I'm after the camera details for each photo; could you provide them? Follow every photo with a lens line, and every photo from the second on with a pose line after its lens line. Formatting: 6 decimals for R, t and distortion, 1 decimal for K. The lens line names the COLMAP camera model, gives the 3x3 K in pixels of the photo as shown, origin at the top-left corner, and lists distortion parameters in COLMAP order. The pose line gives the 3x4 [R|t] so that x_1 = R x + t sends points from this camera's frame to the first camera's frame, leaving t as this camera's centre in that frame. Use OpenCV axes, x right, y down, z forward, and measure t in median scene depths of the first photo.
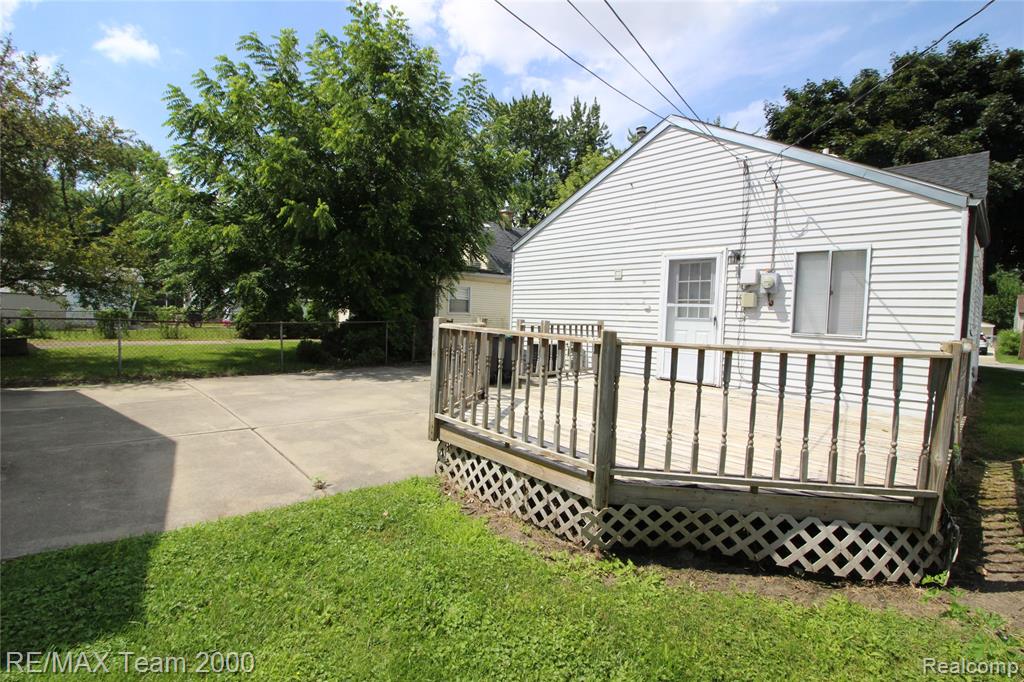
lens RADIAL K [[477.4, 0, 510.8], [0, 477.4, 340.8], [0, 0, 1]] dist [-0.023548, -0.002284]
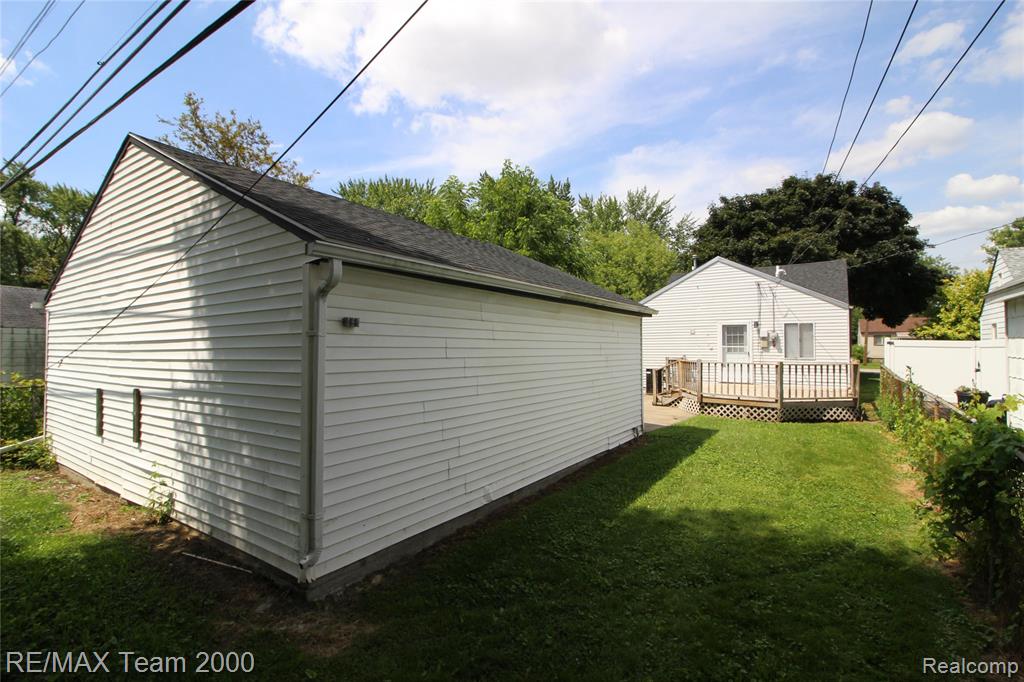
lens RADIAL K [[477.4, 0, 513.2], [0, 477.4, 341.2], [0, 0, 1]] dist [-0.023548, -0.002284]
pose [[0.979517, -0.035153, 0.198271, -1.260913], [0.046755, 0.997438, -0.054142, -0.037335], [-0.195860, 0.062303, 0.978651, -1.100751]]
